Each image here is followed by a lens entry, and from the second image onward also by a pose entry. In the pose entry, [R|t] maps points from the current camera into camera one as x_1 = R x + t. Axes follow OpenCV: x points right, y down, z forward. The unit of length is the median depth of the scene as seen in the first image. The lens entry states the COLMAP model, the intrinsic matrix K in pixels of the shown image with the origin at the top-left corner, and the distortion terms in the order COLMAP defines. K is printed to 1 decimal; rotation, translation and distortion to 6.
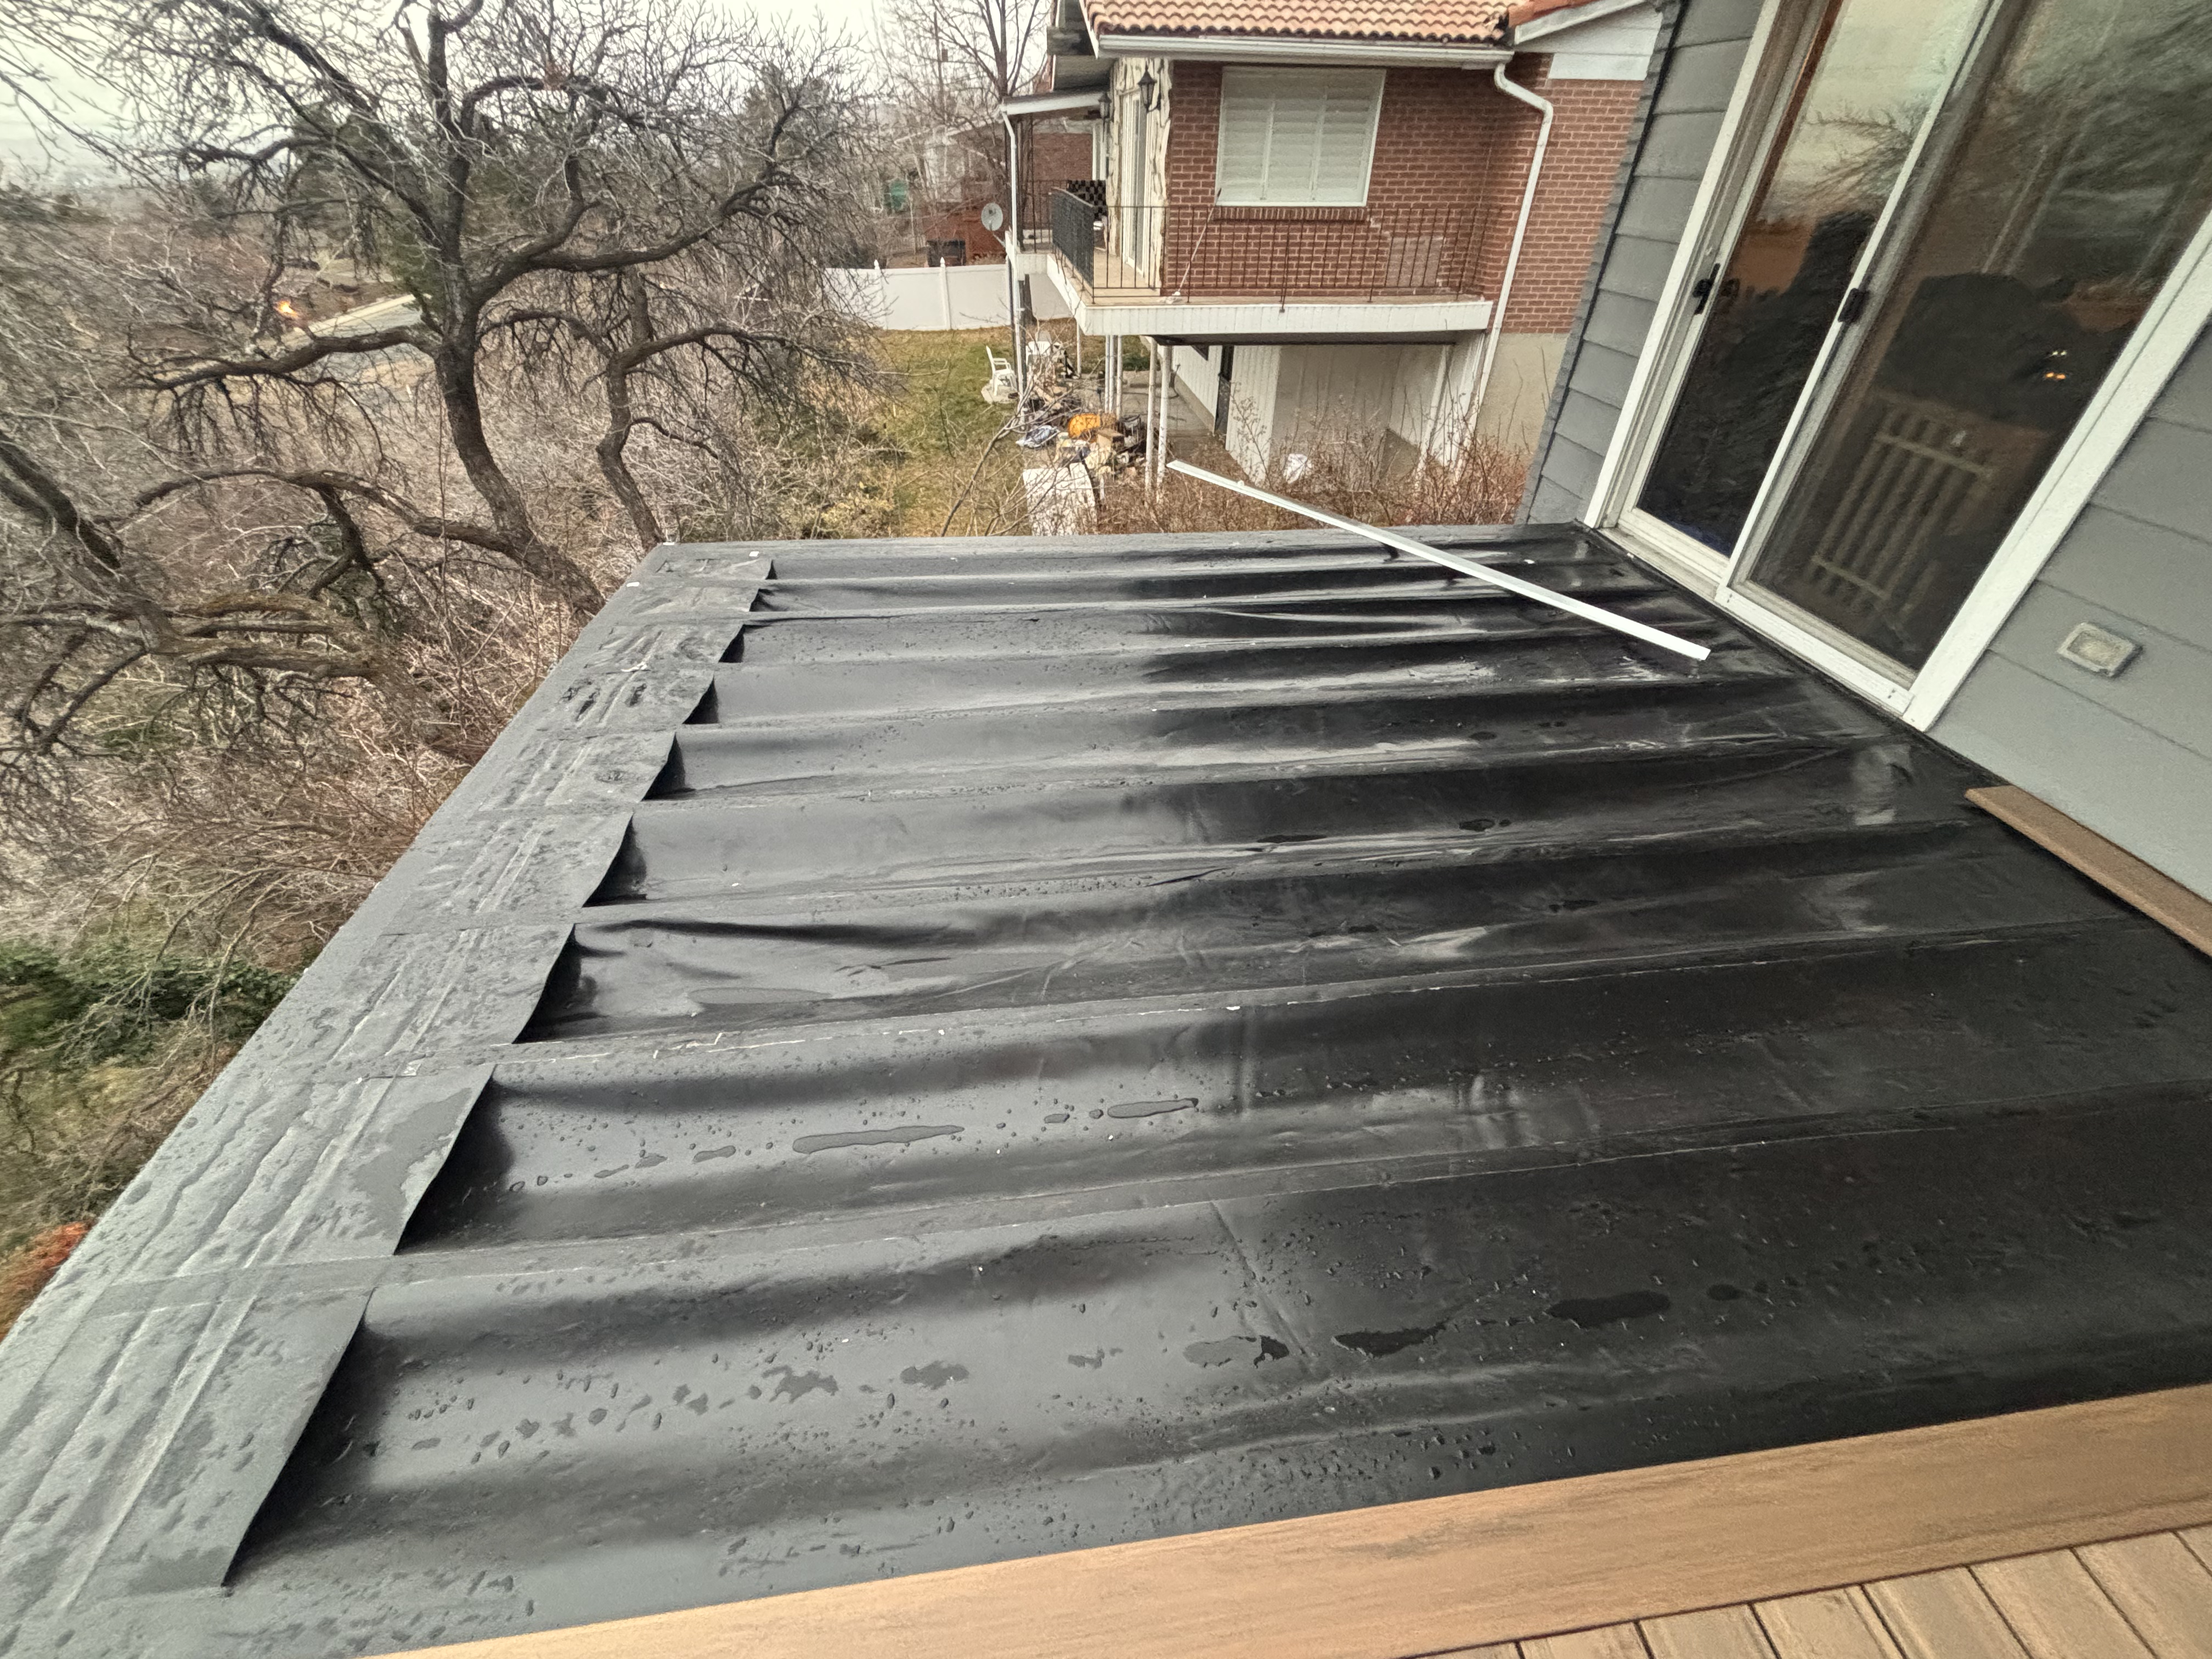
lens RADIAL K [[875.8, 0, 1106.0], [0, 875.8, 829.5], [0, 0, 1]] dist [-0.000976, -0.000157]
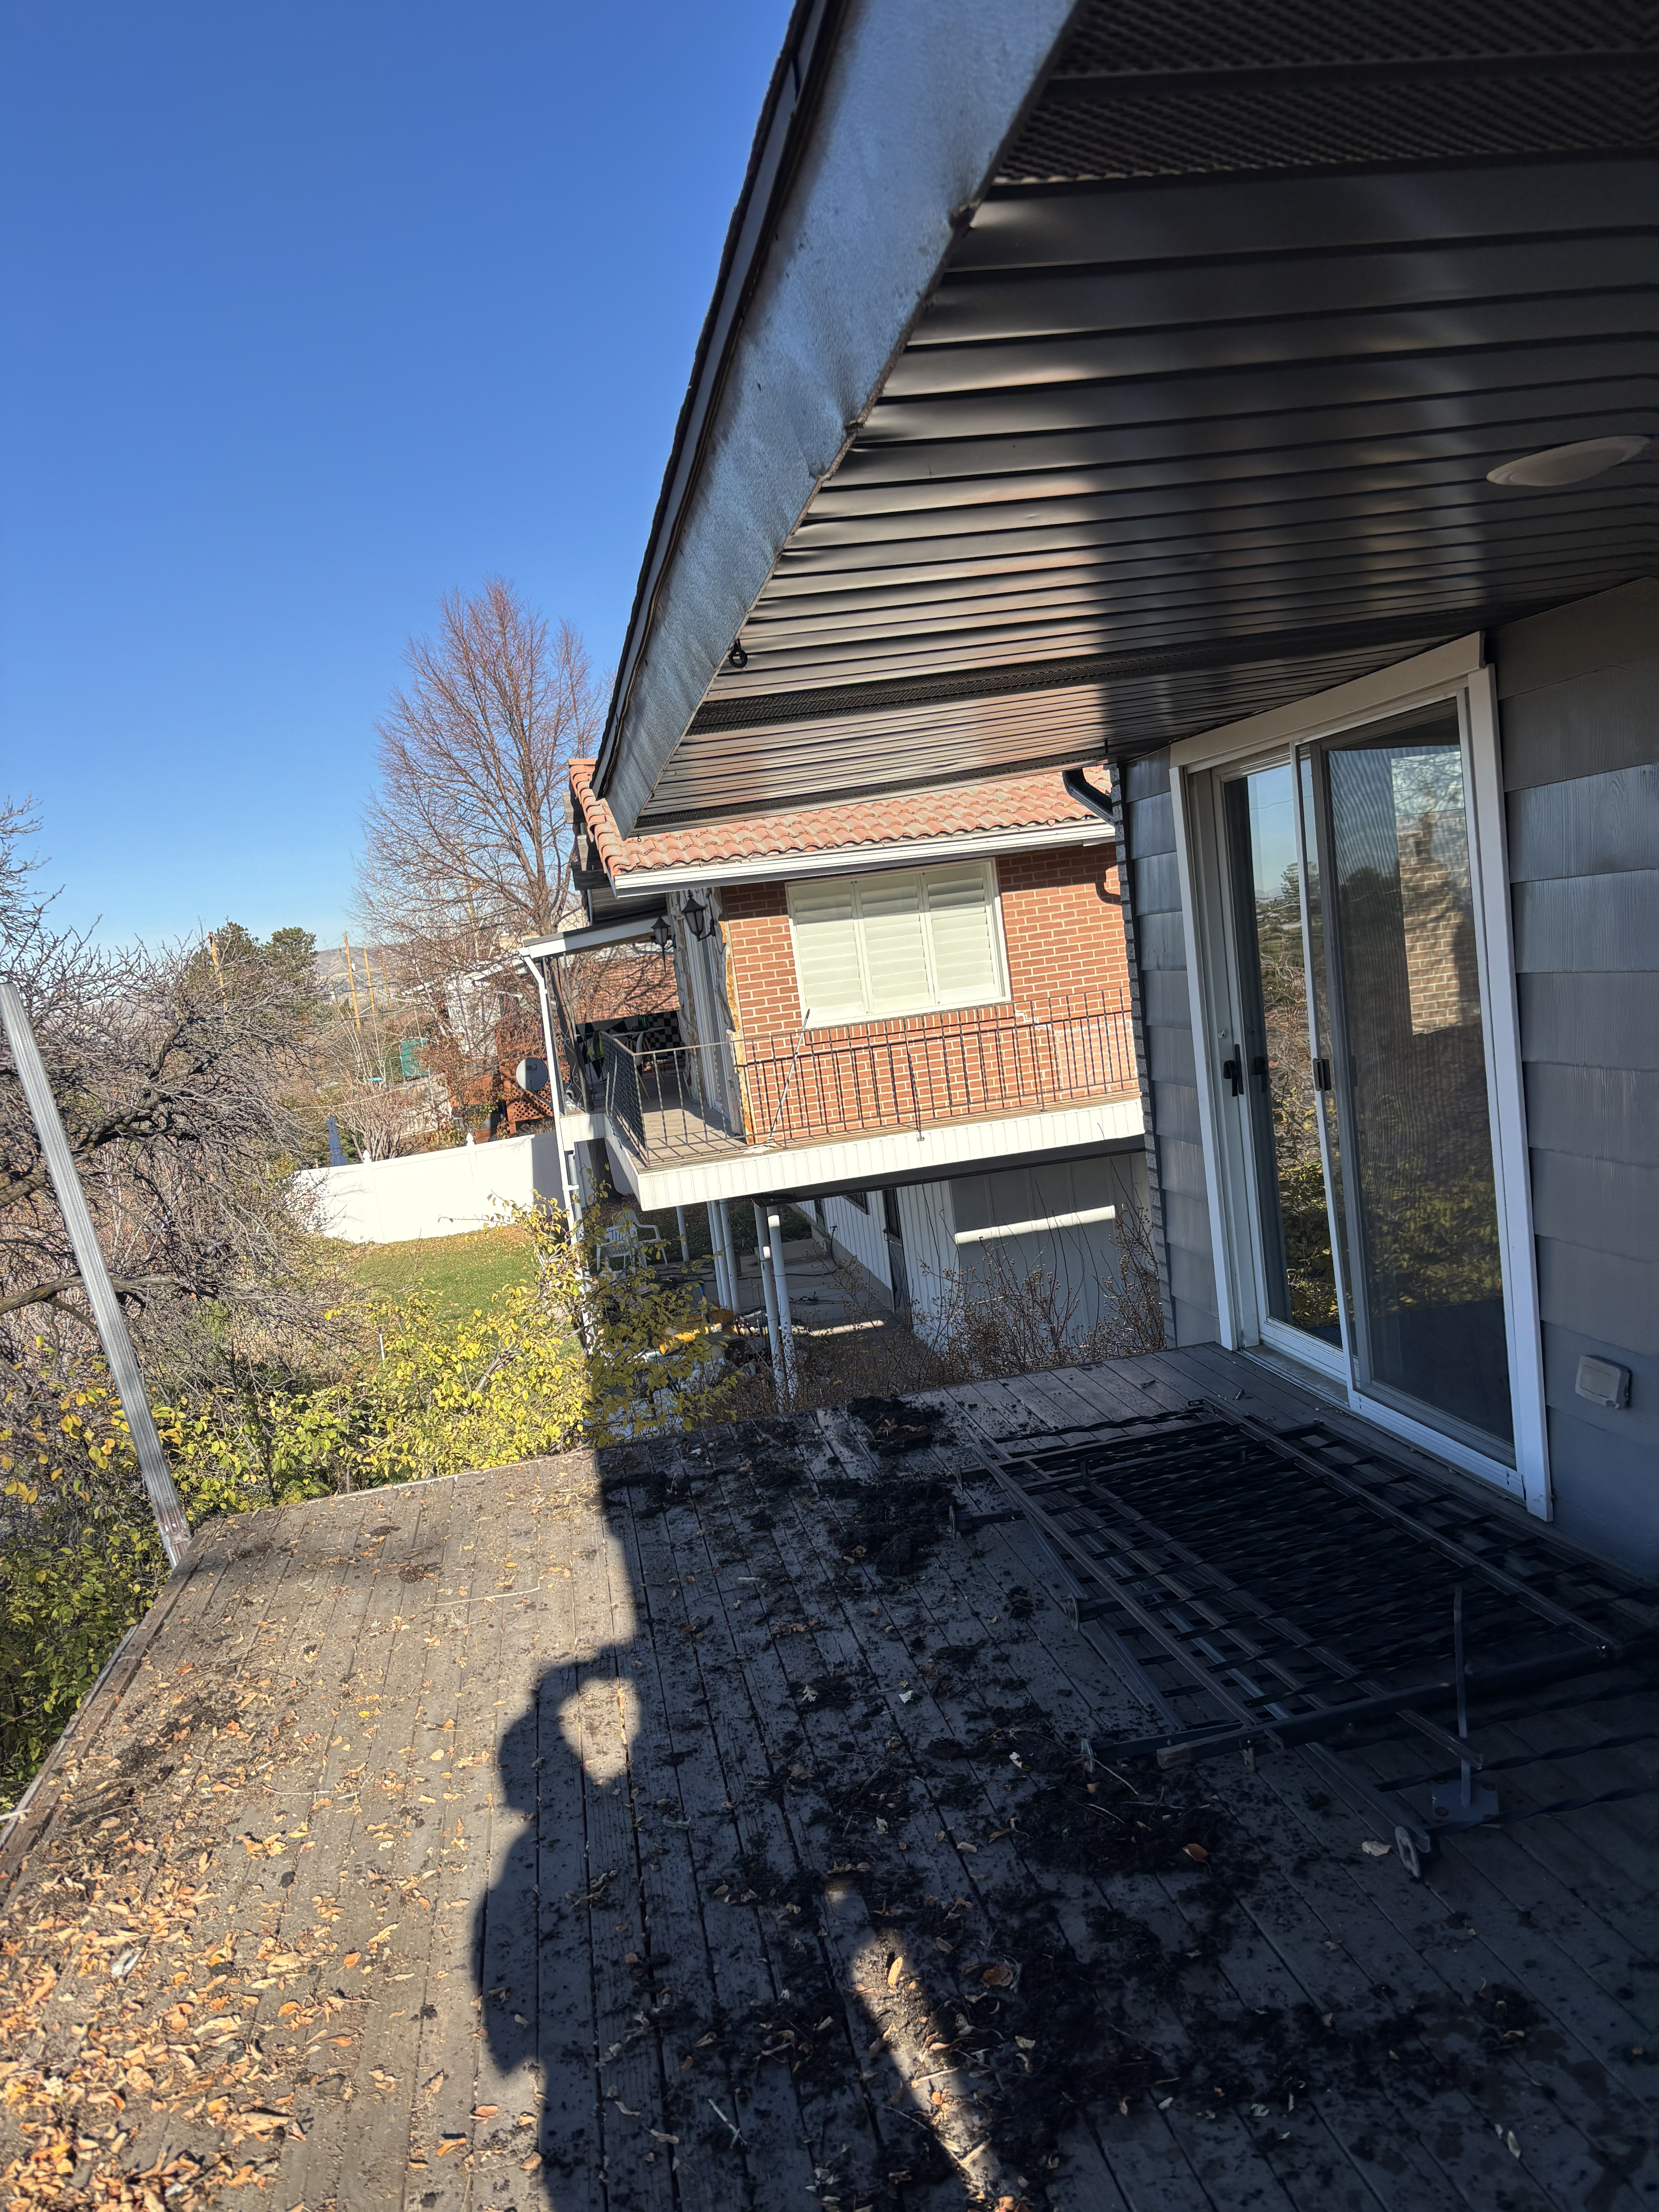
lens RADIAL K [[1662.7, 0, 829.5], [0, 1662.7, 1106.0], [0, 0, 1]] dist [0.017188, -0.002318]
pose [[0.989489, -0.137988, 0.043257, 0.077760], [0.139660, 0.834282, -0.533356, 0.074761], [0.037508, 0.533791, 0.844784, -0.123707]]
